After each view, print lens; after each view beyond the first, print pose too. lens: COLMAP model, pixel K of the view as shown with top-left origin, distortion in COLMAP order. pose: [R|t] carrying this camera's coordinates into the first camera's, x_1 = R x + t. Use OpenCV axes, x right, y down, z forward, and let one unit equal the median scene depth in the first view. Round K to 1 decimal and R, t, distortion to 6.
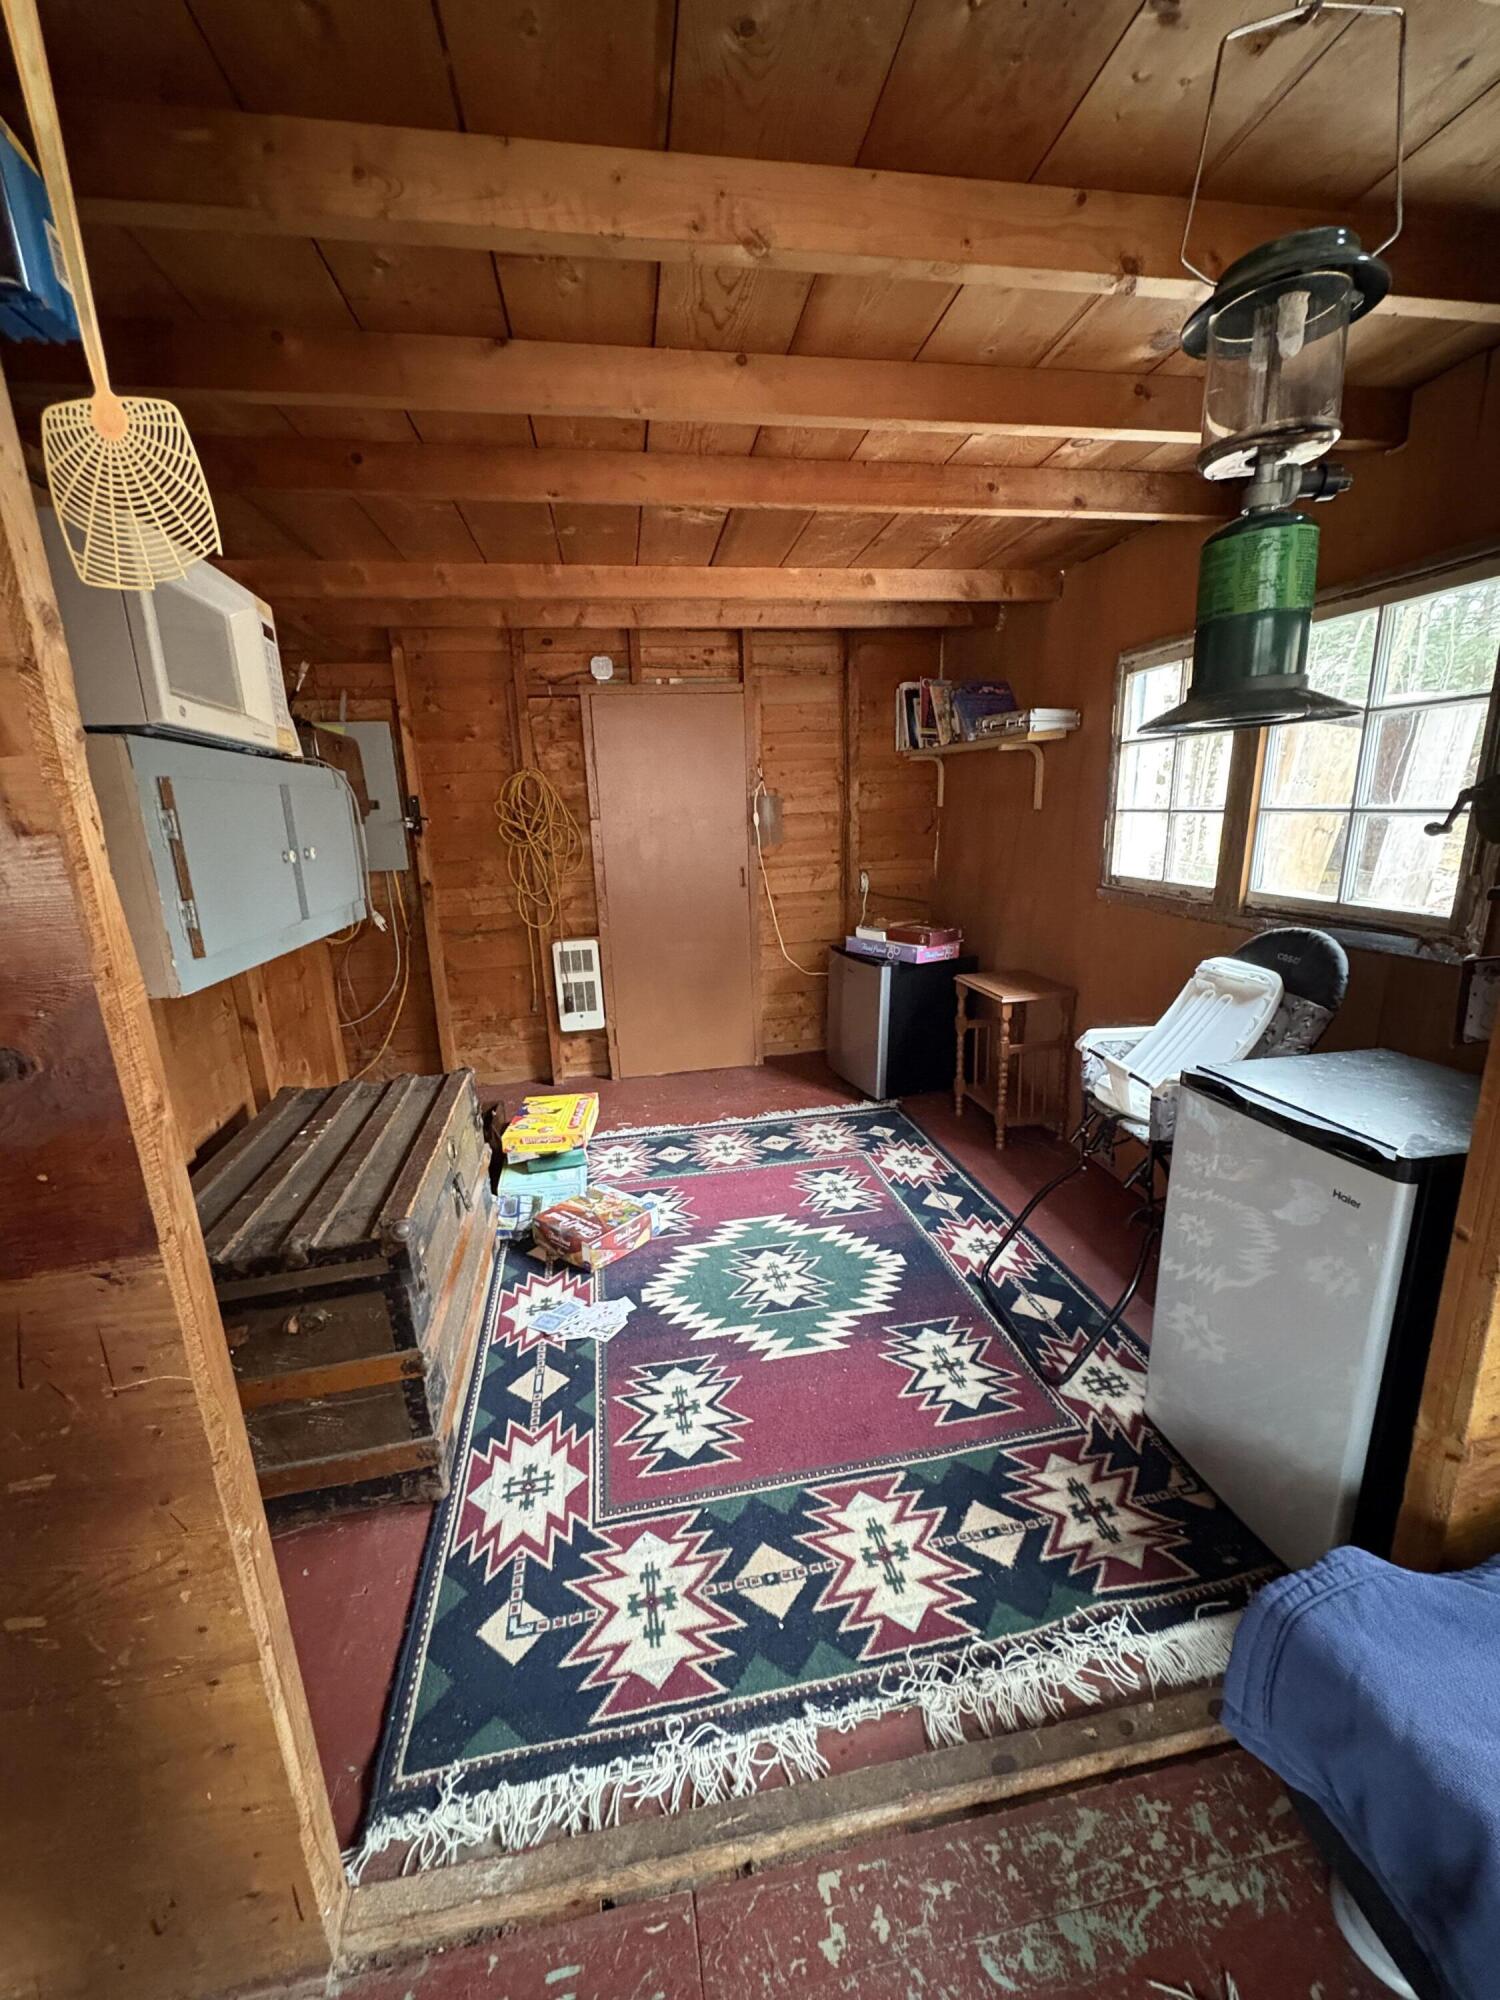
lens RADIAL K [[795.8, 0, 747.0], [0, 795.8, 1002.0], [0, 0, 1]] dist [-0.000581, 0.000149]
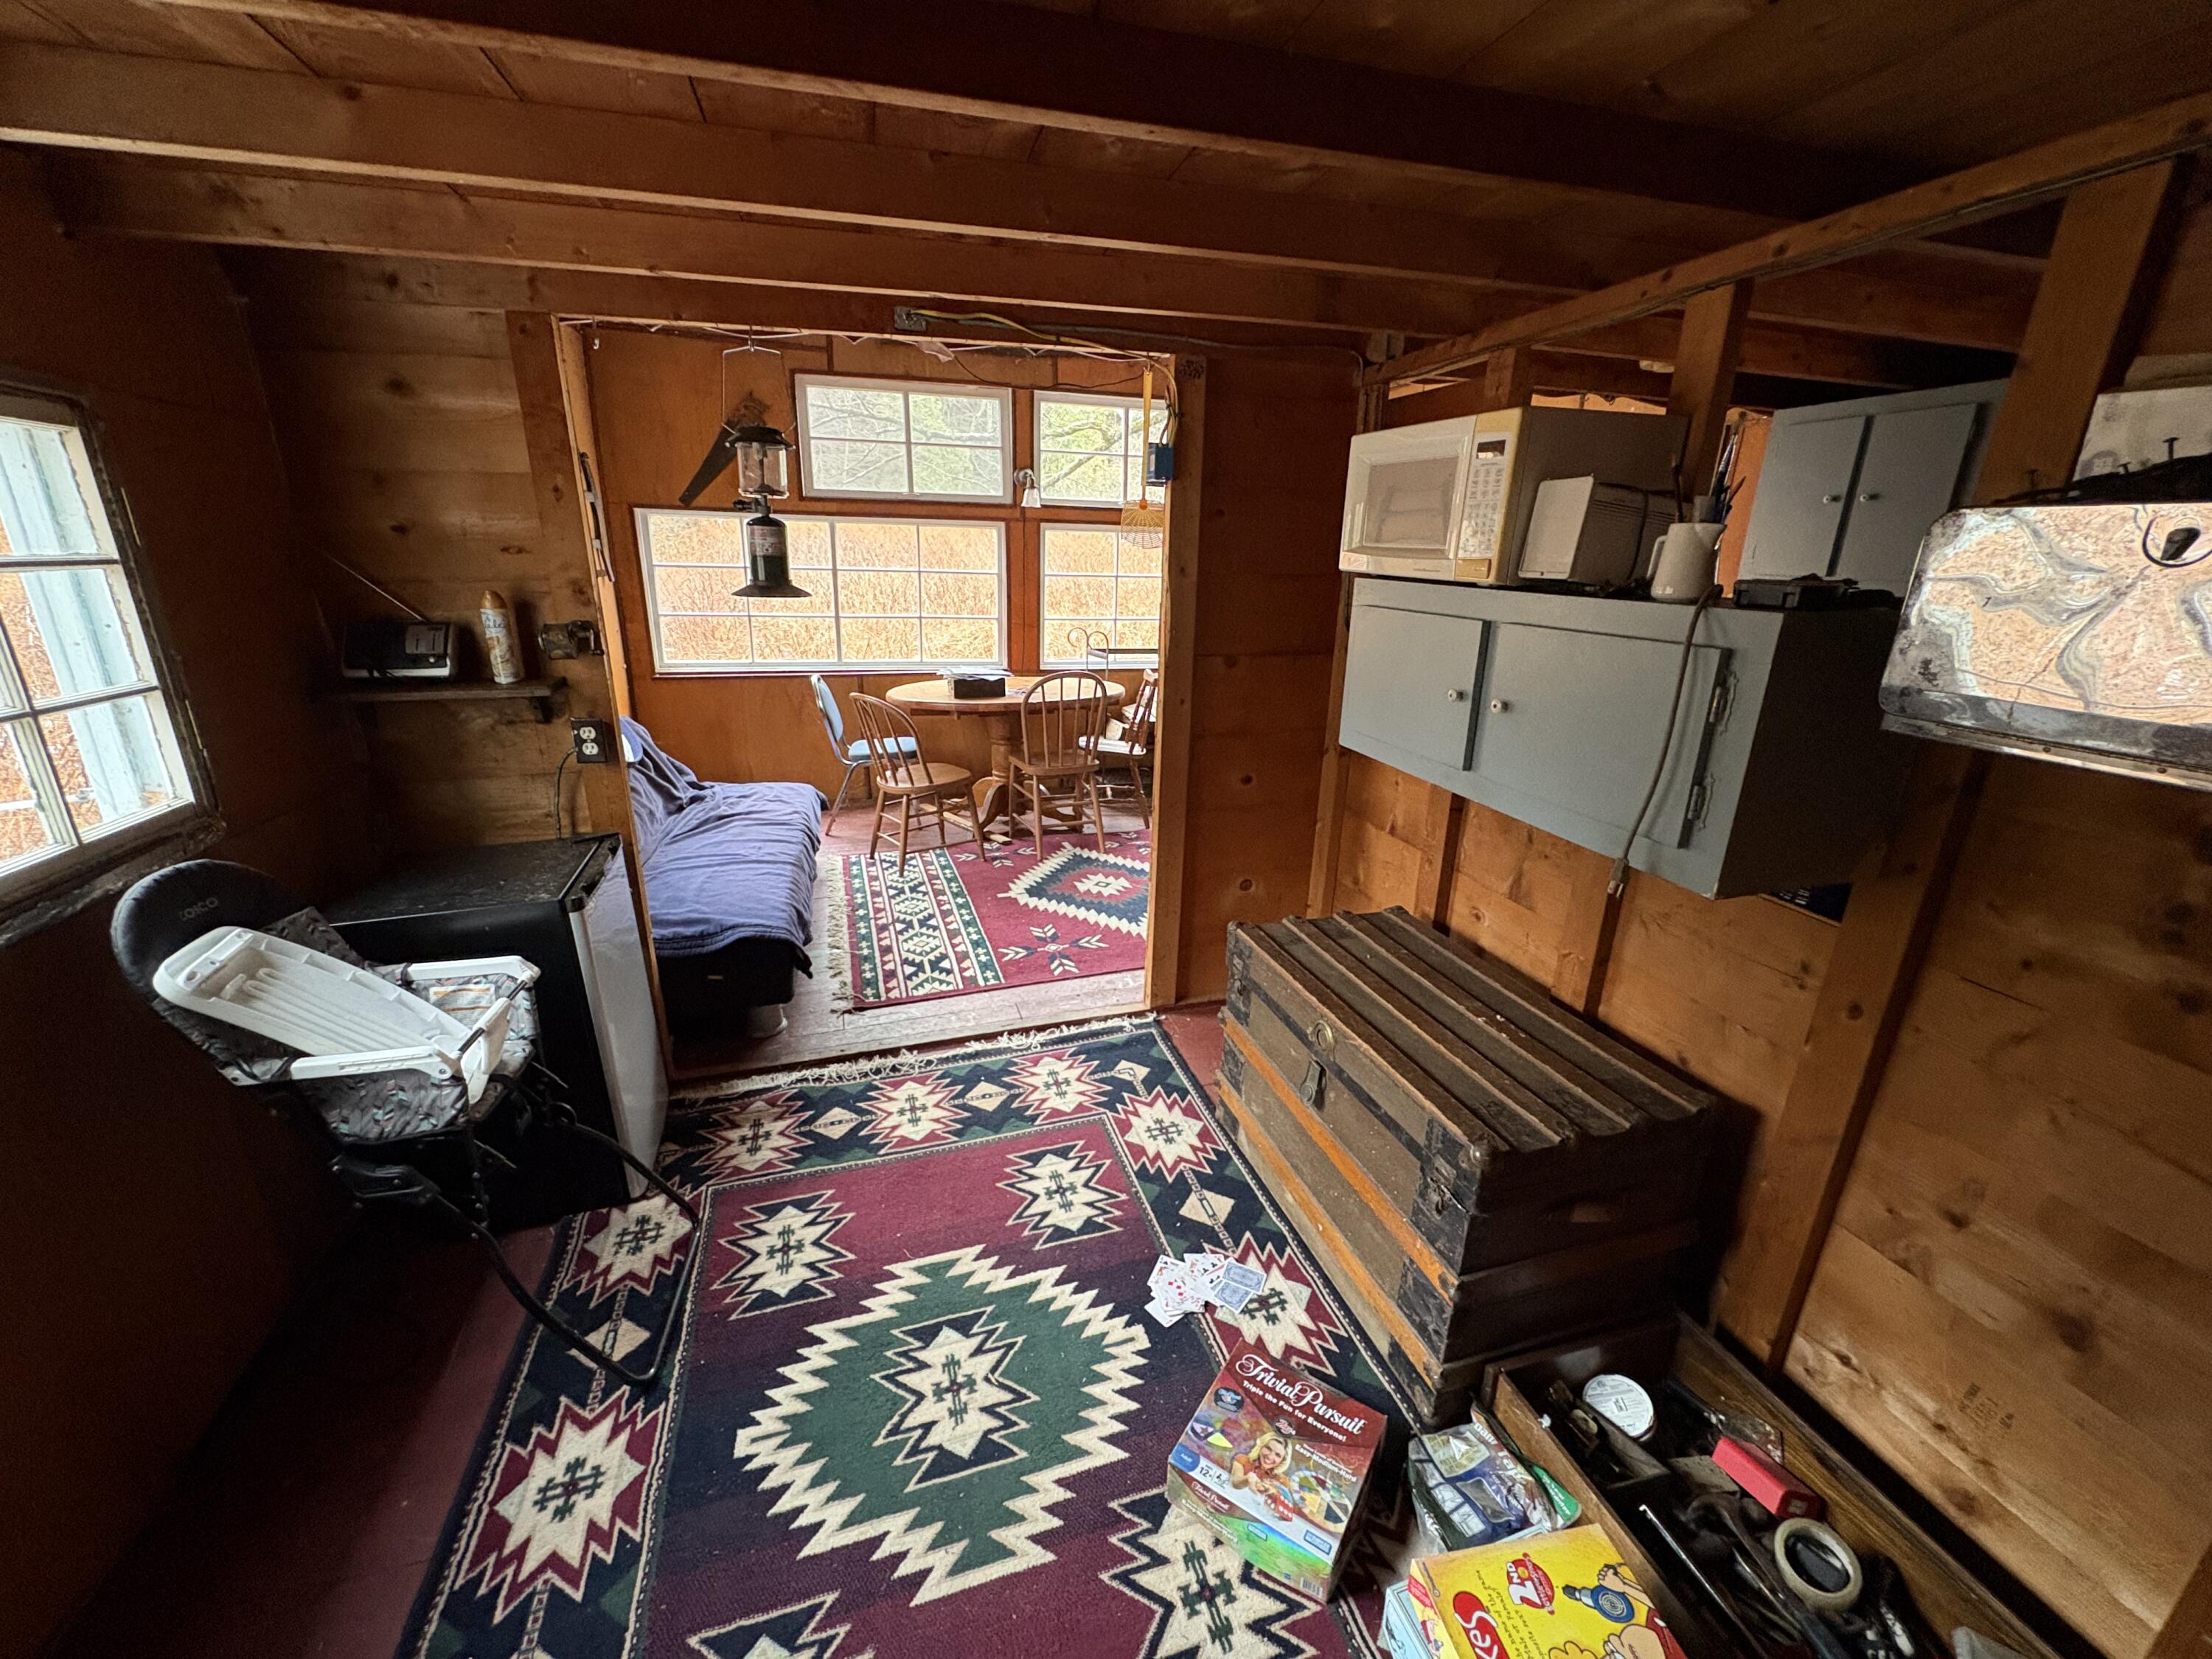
lens RADIAL K [[880.2, 0, 1108.0], [0, 880.2, 830.2], [0, 0, 1]] dist [-0.000581, 0.000149]
pose [[-0.993633, 0.055712, -0.097930, -0.046822], [-0.004906, 0.846970, 0.531618, -0.468651], [0.112561, 0.528713, -0.841304, 1.495990]]
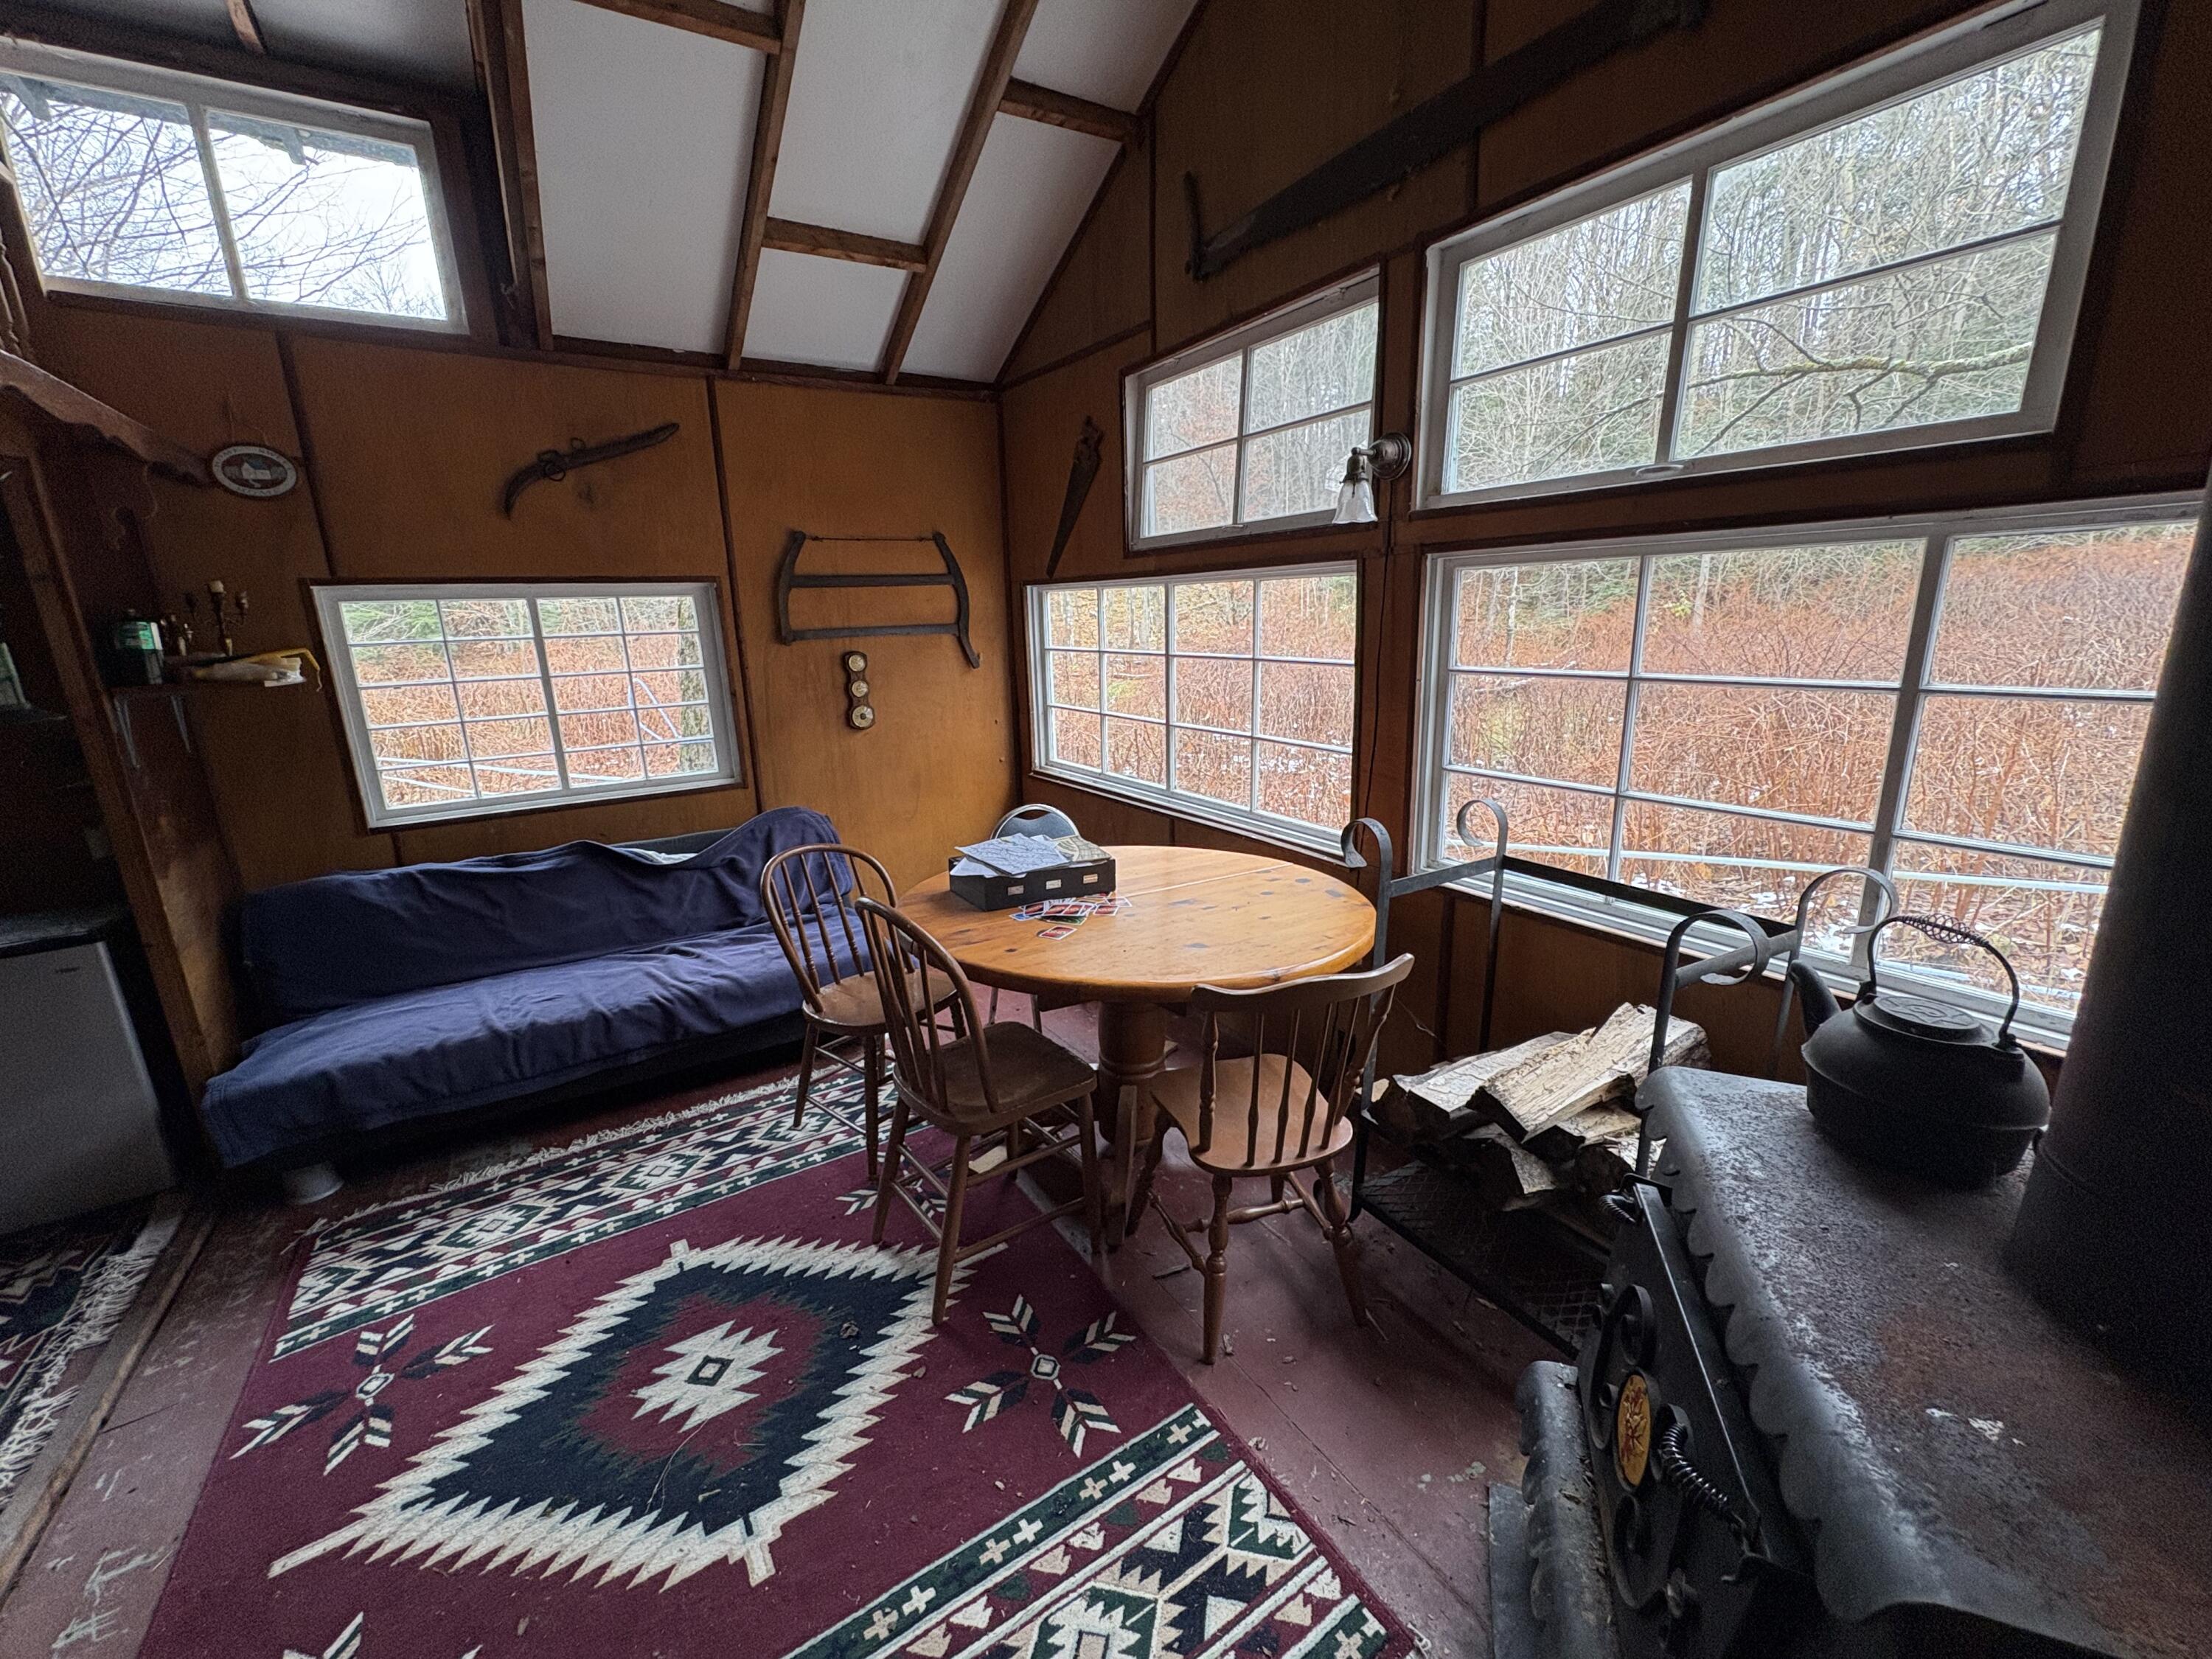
lens RADIAL K [[880.2, 0, 1106.6], [0, 880.2, 830.9], [0, 0, 1]] dist [-0.000581, 0.000149]
pose [[-0.376709, -0.168922, 0.910799, -1.057478], [0.276085, 0.918073, 0.284461, 0.025352], [-0.884232, 0.358618, -0.299210, -0.329156]]
